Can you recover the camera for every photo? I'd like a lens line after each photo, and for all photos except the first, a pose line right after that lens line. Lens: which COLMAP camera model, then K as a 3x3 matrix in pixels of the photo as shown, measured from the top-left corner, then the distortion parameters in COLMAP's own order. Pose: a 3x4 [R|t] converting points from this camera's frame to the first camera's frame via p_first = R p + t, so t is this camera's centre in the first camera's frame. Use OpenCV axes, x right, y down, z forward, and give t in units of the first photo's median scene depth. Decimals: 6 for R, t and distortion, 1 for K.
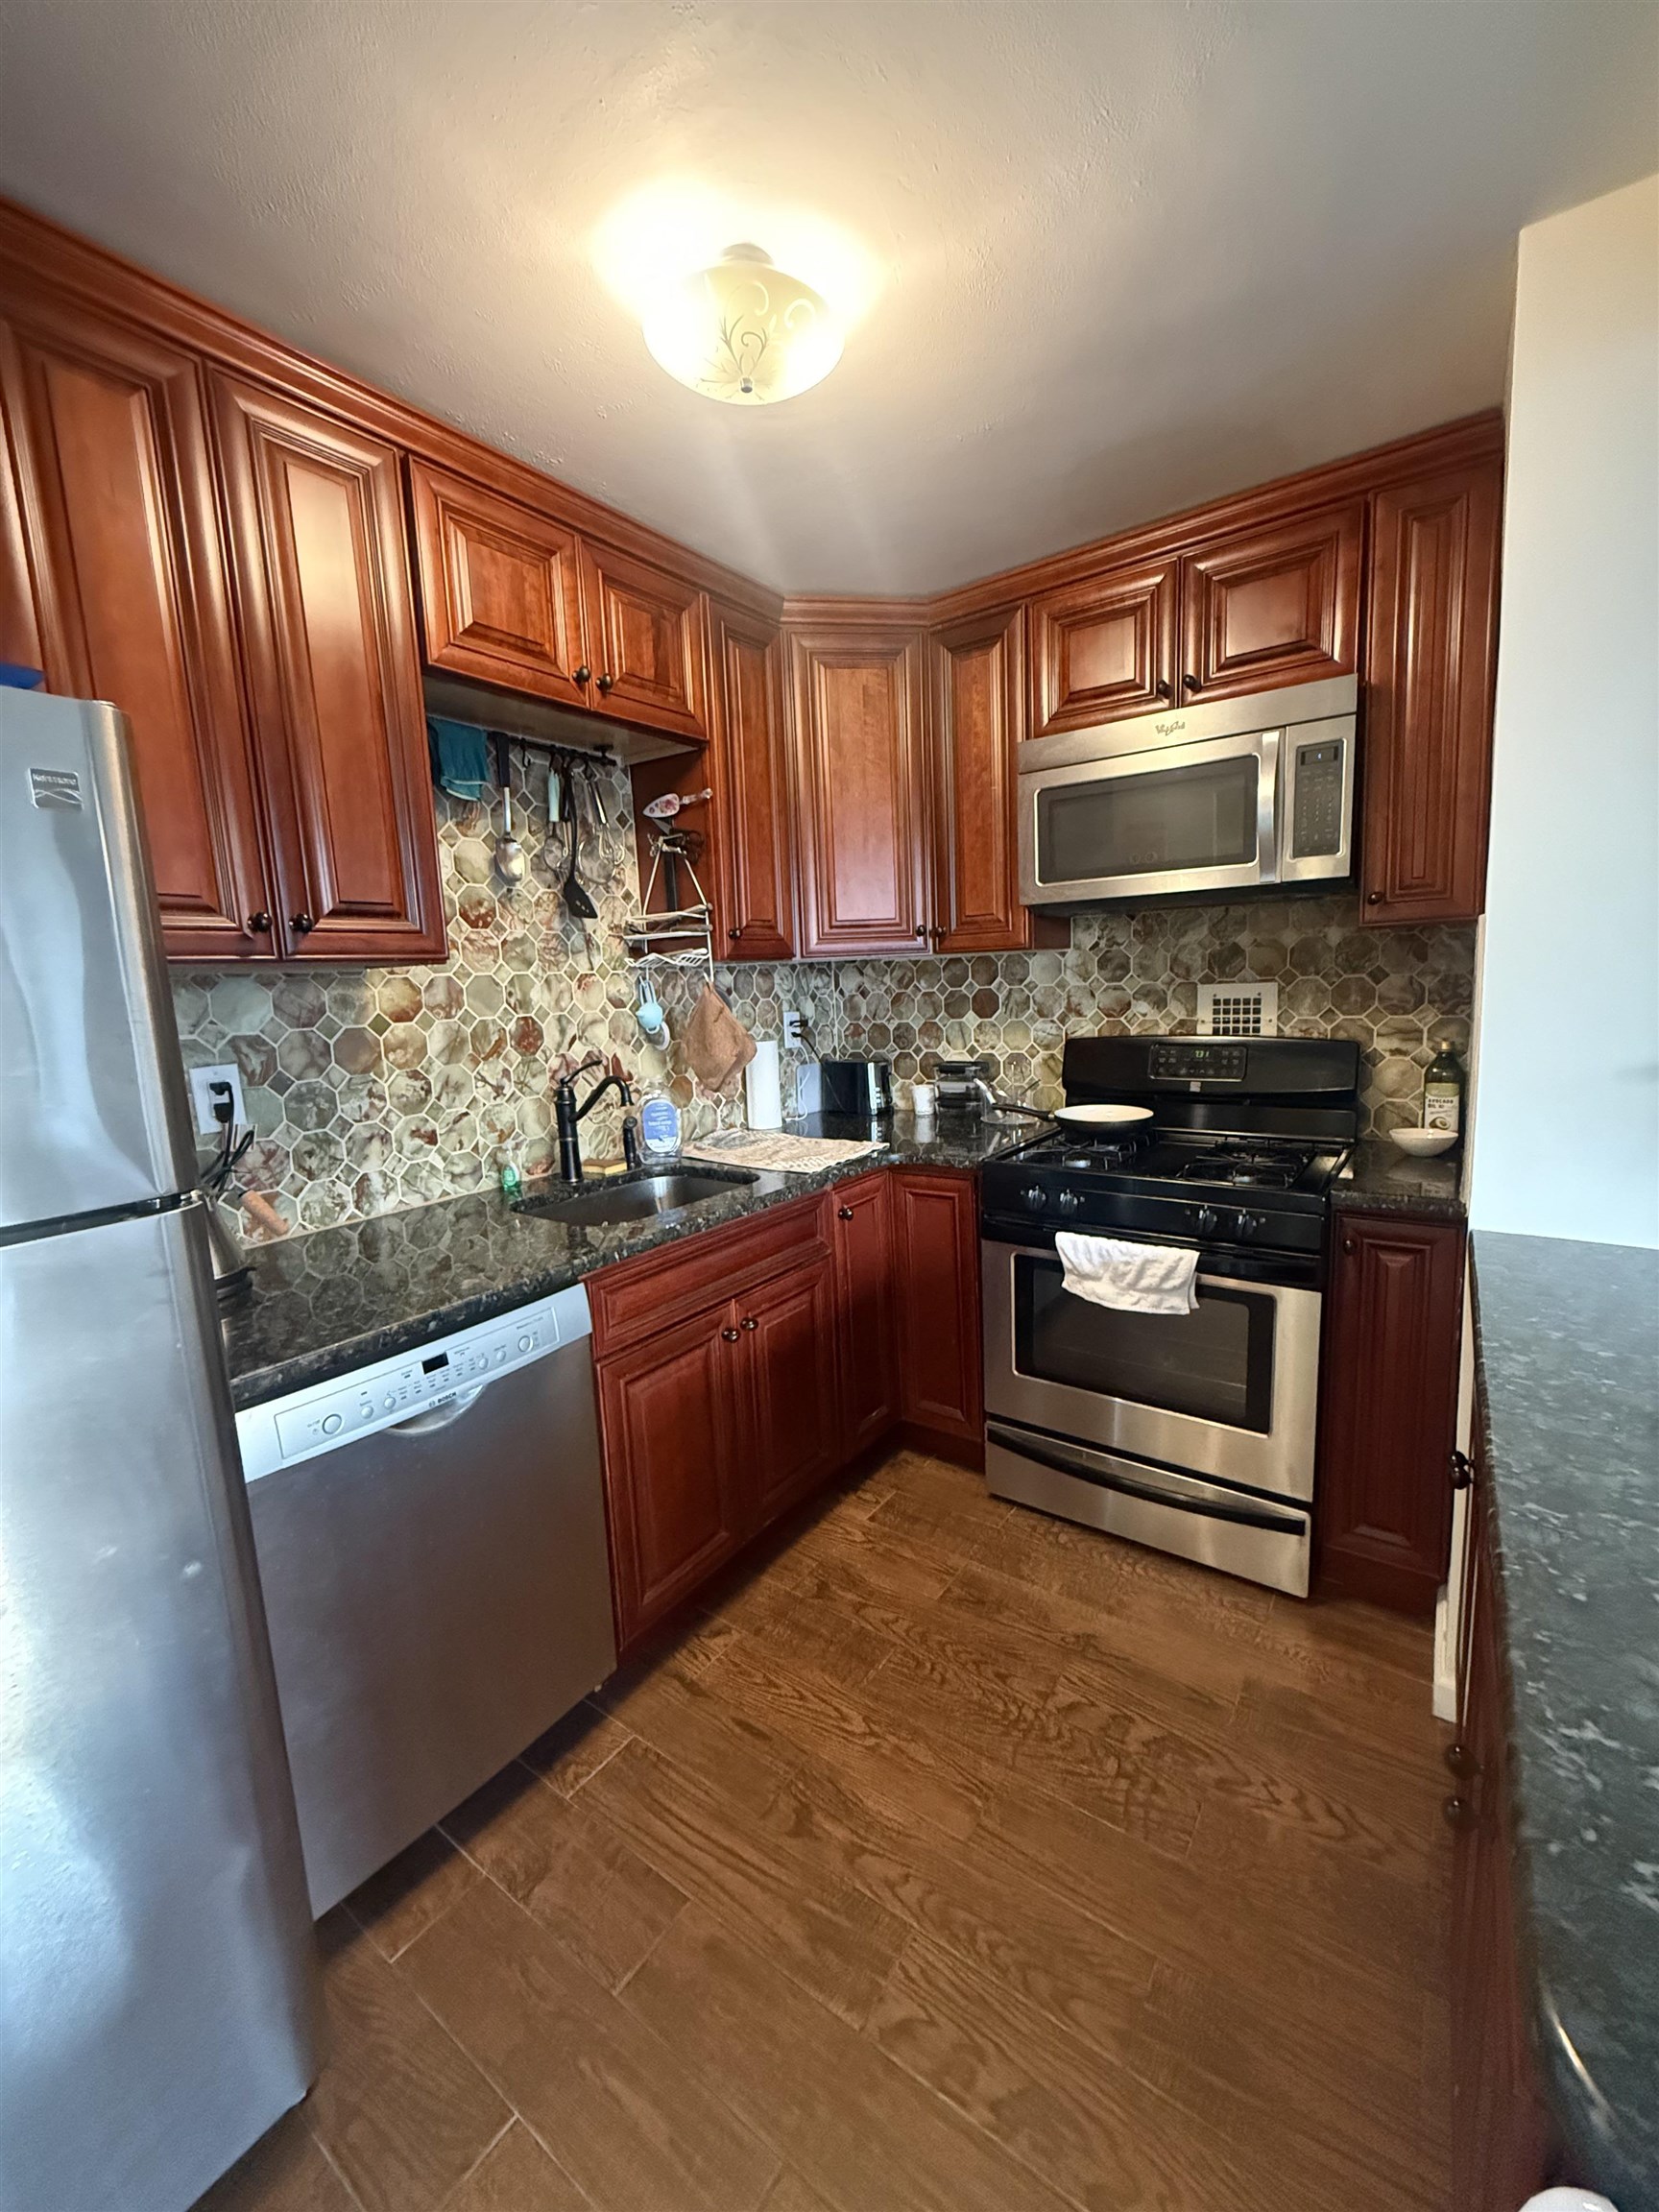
lens RADIAL K [[885.4, 0, 828.3], [0, 885.4, 1099.5], [0, 0, 1]] dist [0.001230, 0.000204]
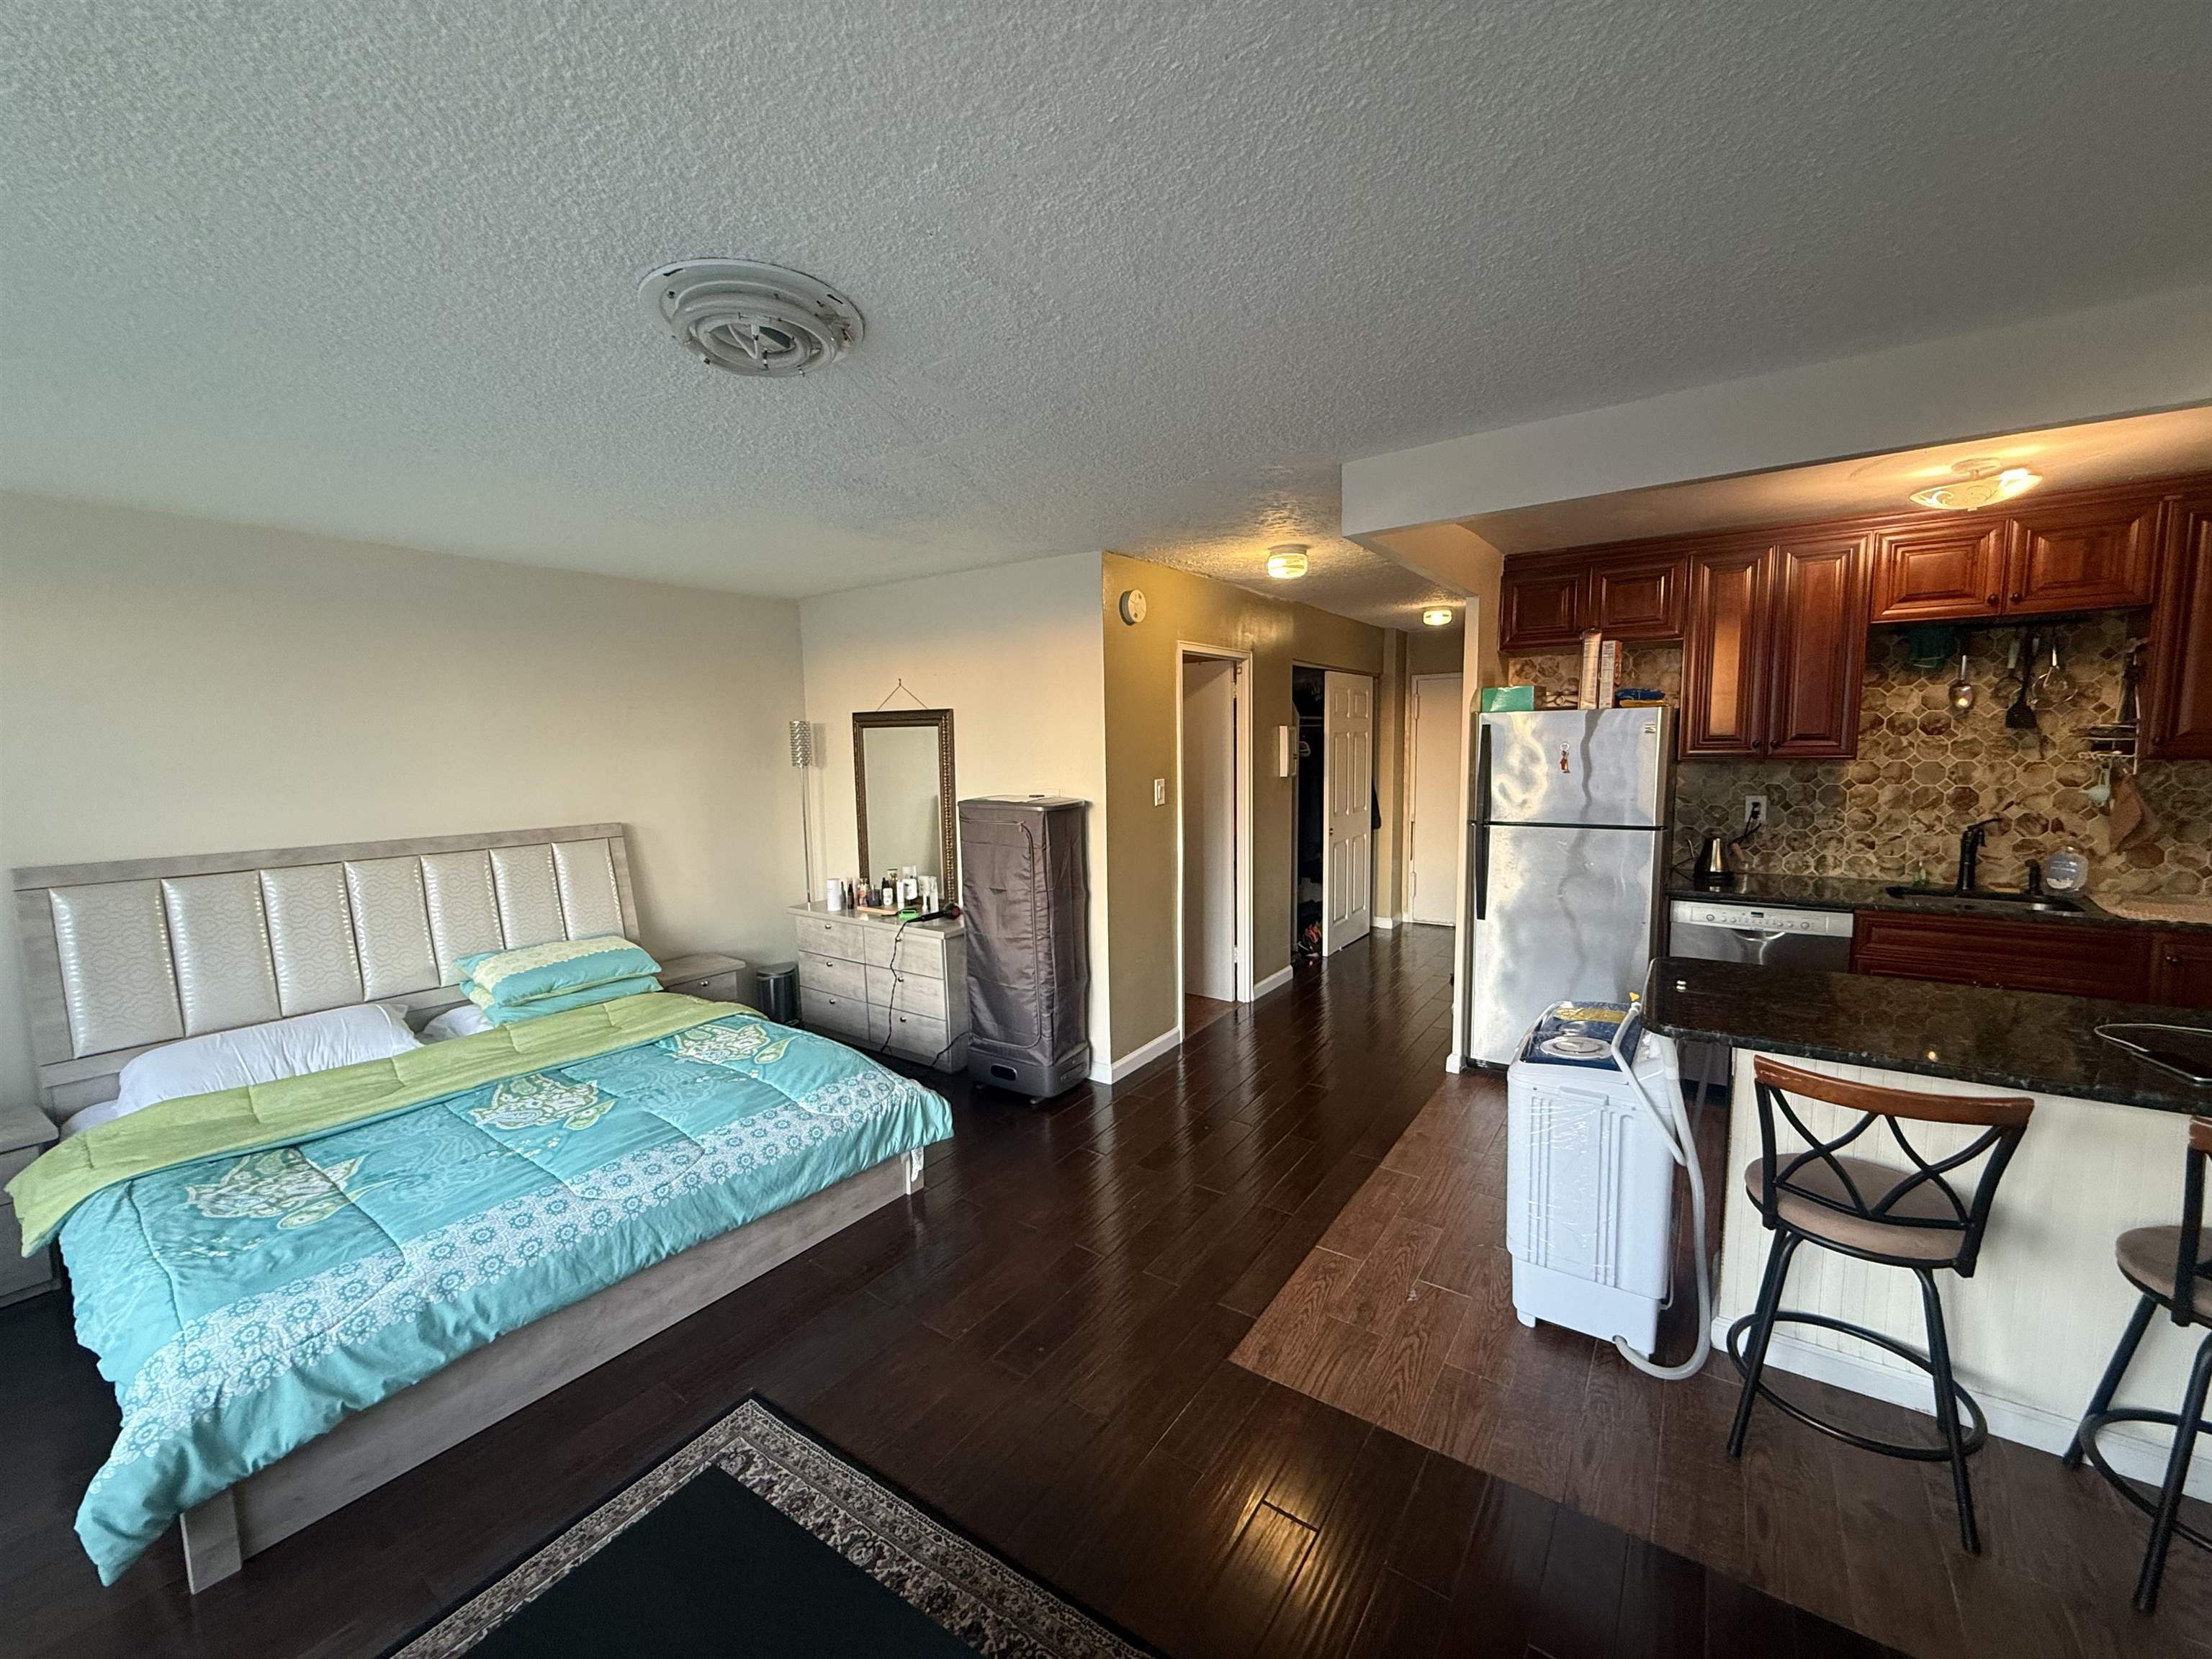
lens RADIAL K [[885.4, 0, 1118.7], [0, 885.4, 839.7], [0, 0, 1]] dist [0.001230, 0.000204]
pose [[0.026950, 0.146700, -0.988814, 1.368723], [-0.126756, 0.981690, 0.142188, -0.034218], [0.991568, 0.121506, 0.045052, -0.683232]]
